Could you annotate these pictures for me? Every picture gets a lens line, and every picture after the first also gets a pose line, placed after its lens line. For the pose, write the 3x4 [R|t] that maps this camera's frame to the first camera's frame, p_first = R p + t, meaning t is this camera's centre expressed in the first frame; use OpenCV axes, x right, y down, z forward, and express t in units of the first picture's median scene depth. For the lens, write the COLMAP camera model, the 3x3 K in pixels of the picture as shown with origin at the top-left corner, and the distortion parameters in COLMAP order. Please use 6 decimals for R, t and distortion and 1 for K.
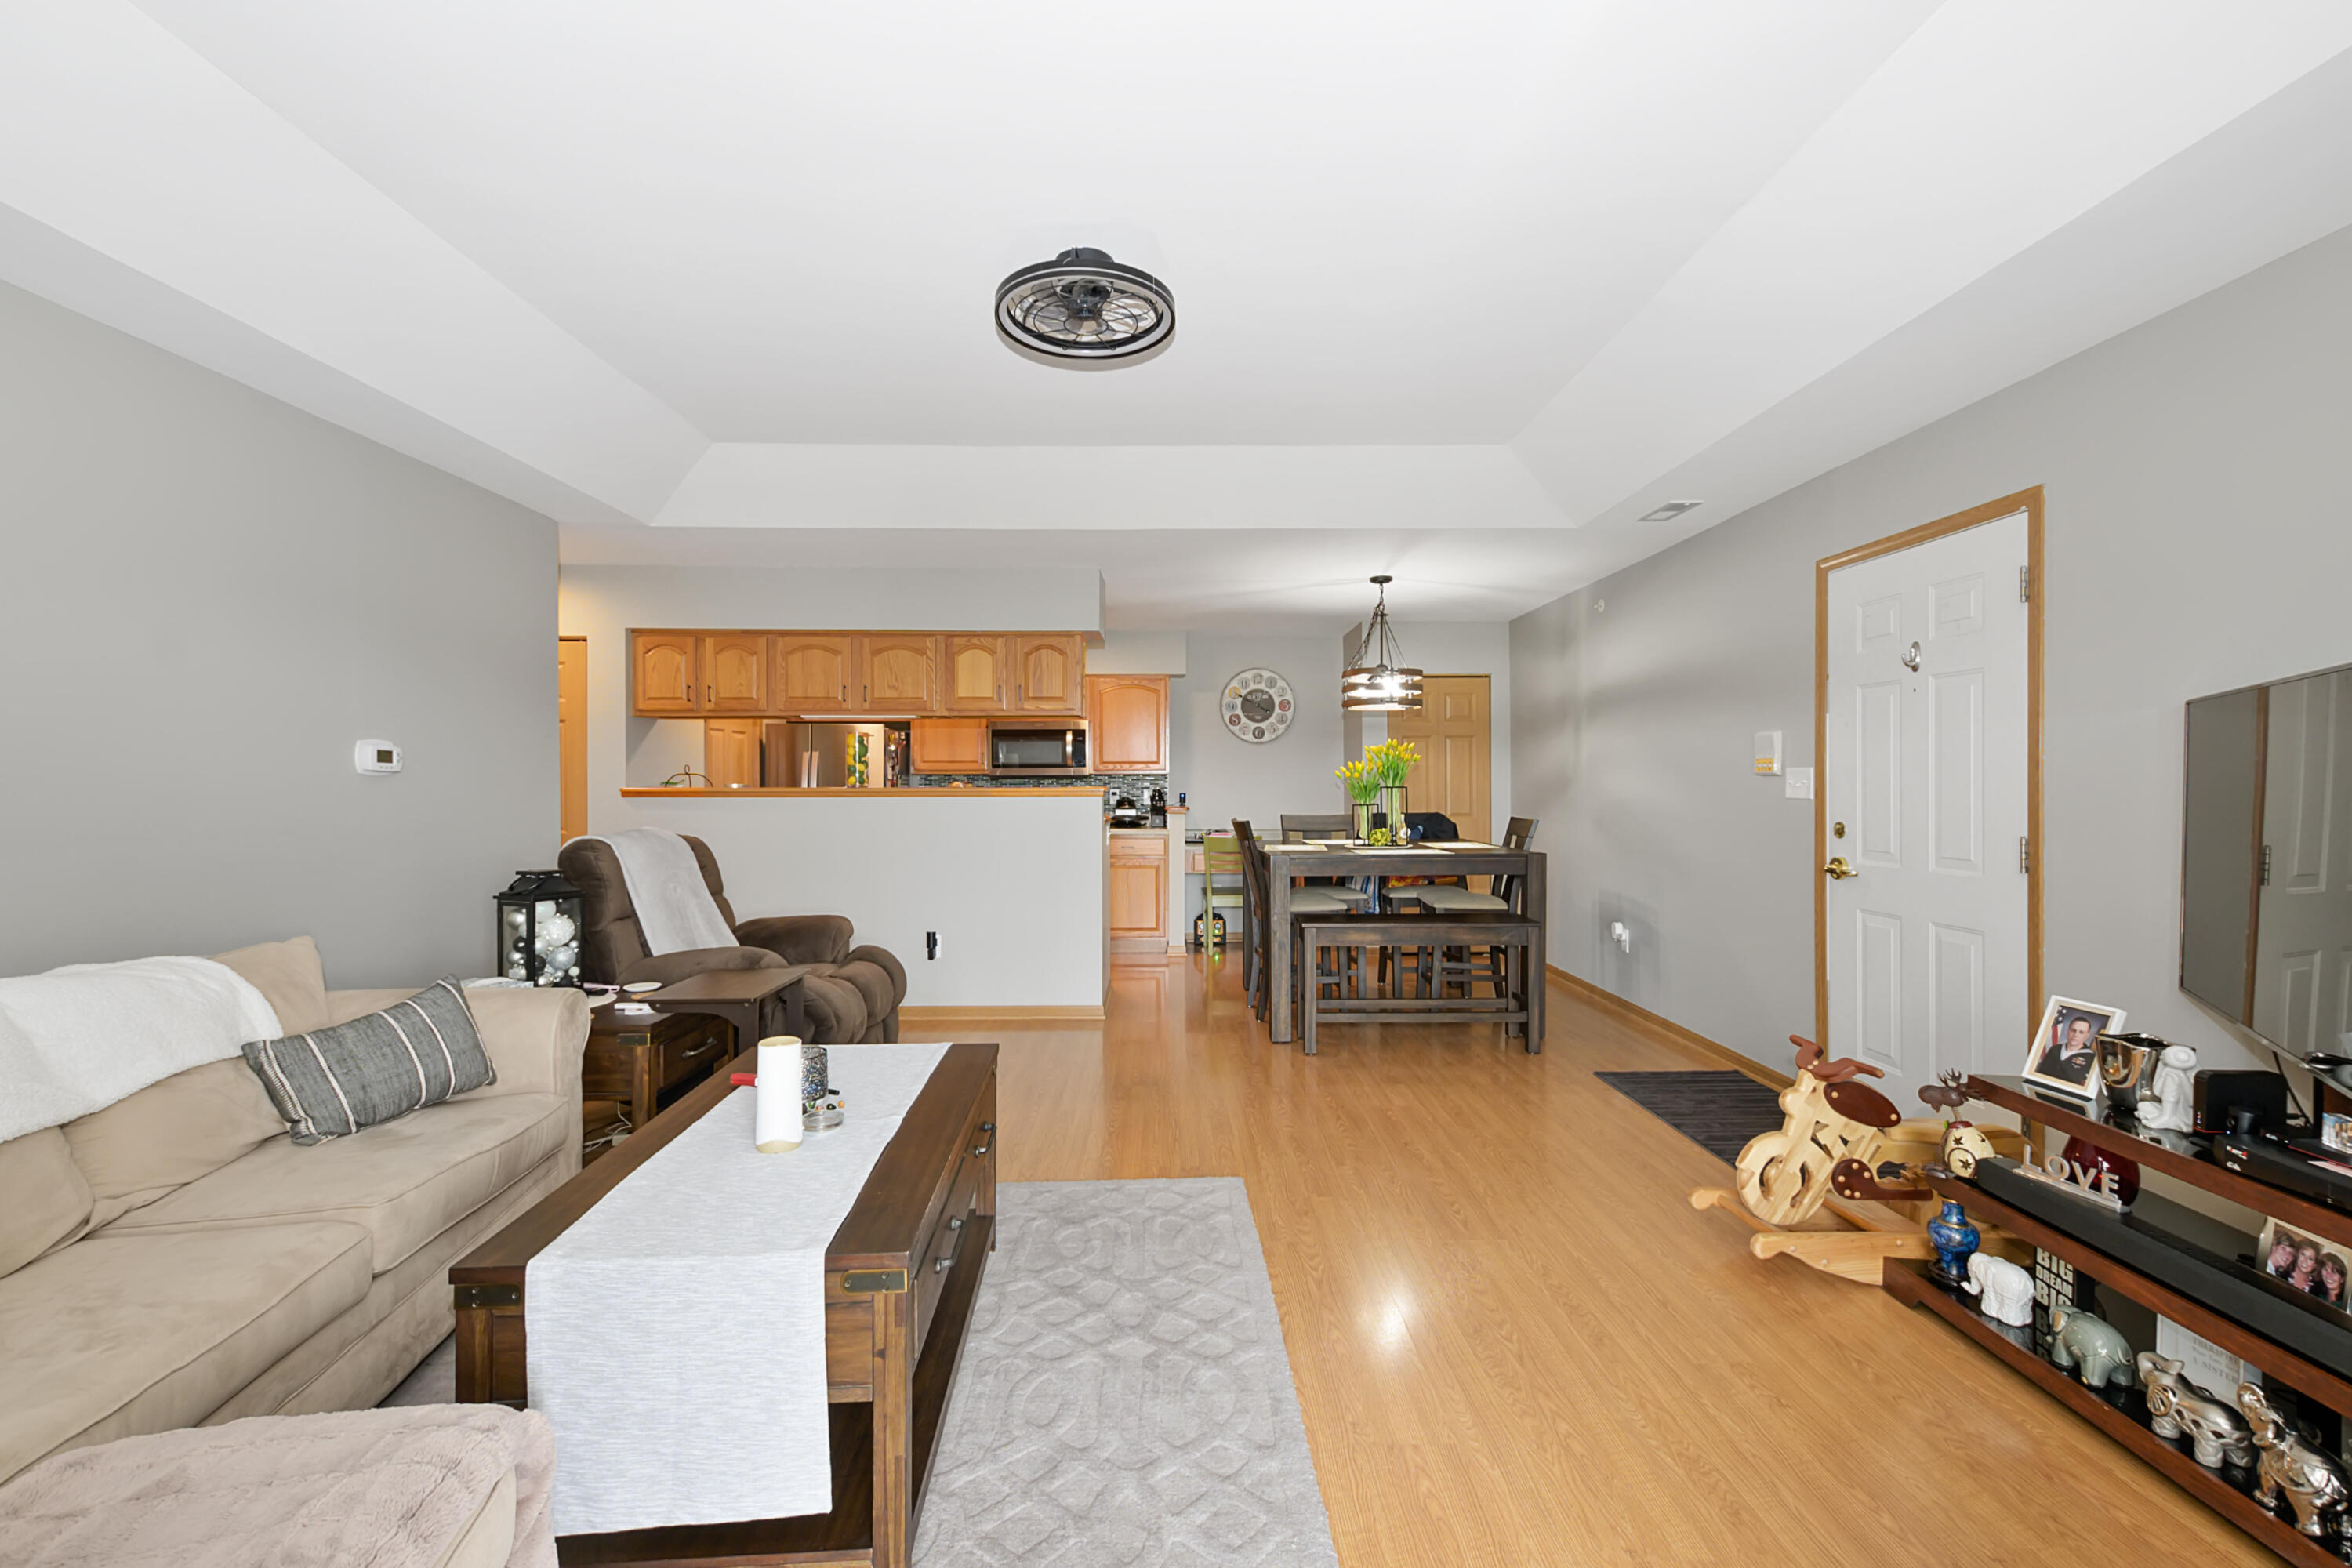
lens RADIAL K [[1022.2, 0, 1176.0], [0, 1022.2, 784.0], [0, 0, 1]] dist [0.002721, 0.000062]
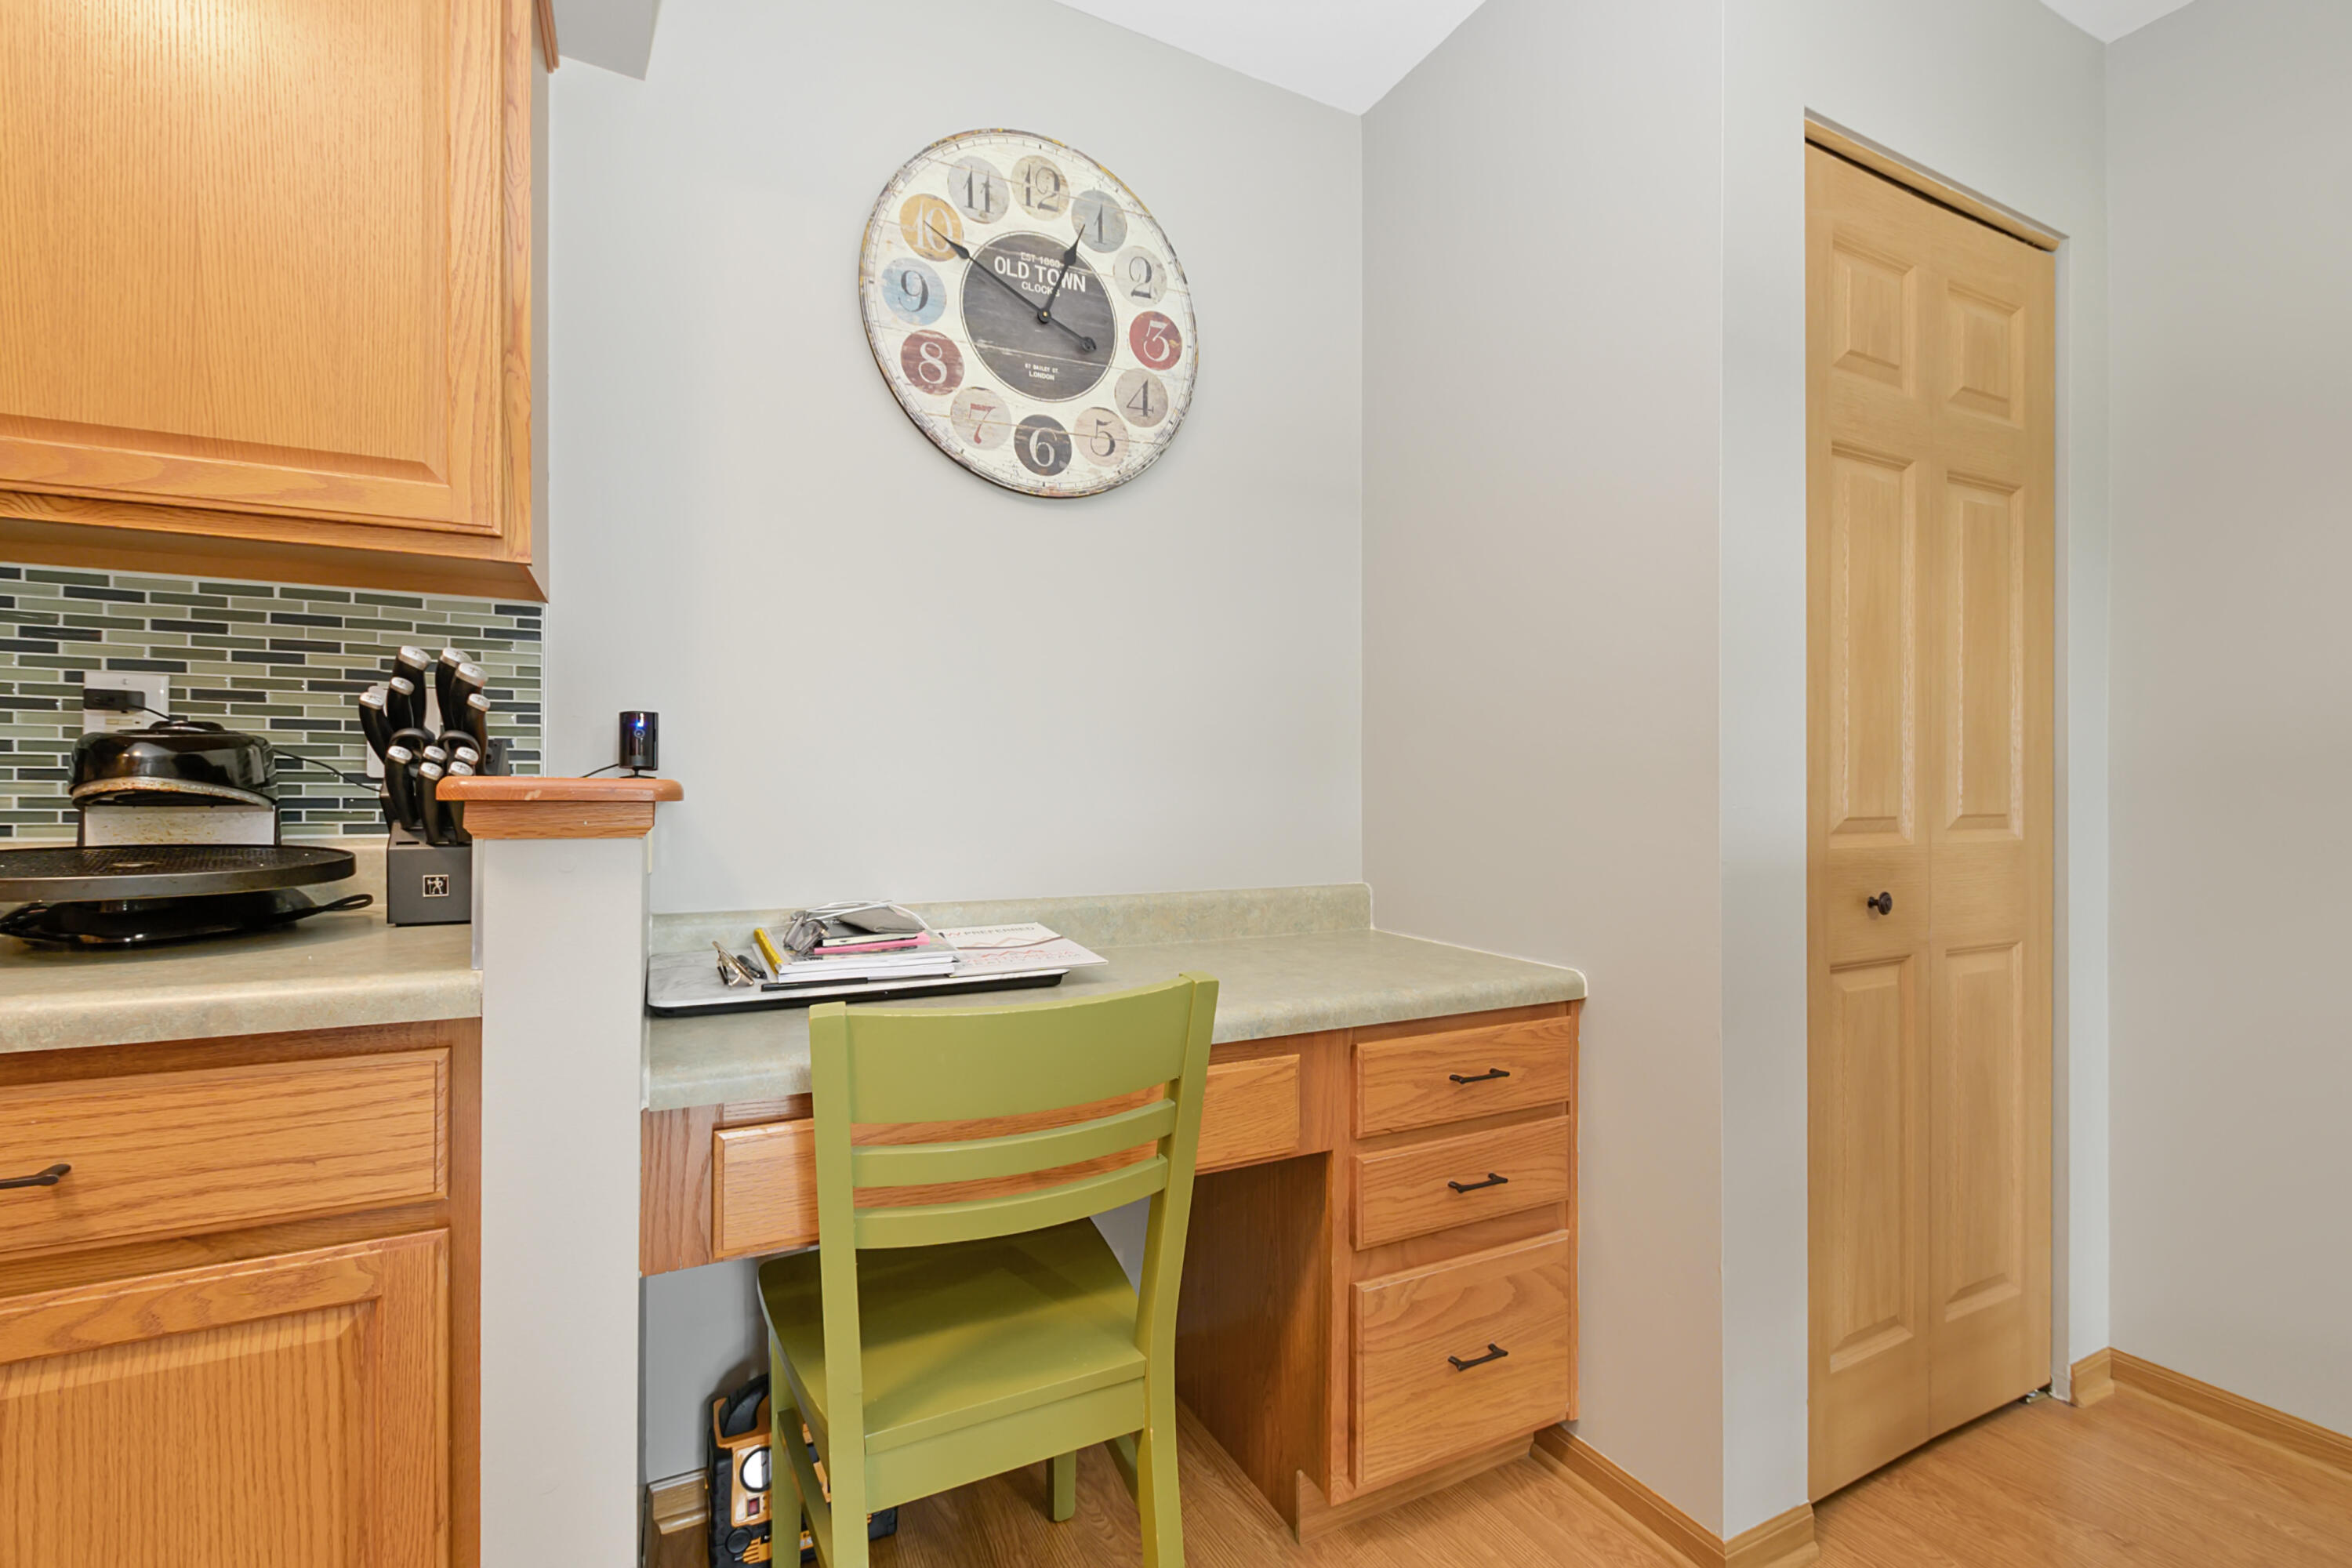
lens RADIAL K [[1022.2, 0, 1176.0], [0, 1022.2, 784.0], [0, 0, 1]] dist [0.002721, 0.000062]
pose [[0.907043, 0.003332, 0.421025, 0.016427], [-0.001310, 0.999986, -0.005091, 0.021462], [-0.421036, 0.004066, 0.907035, 0.796433]]
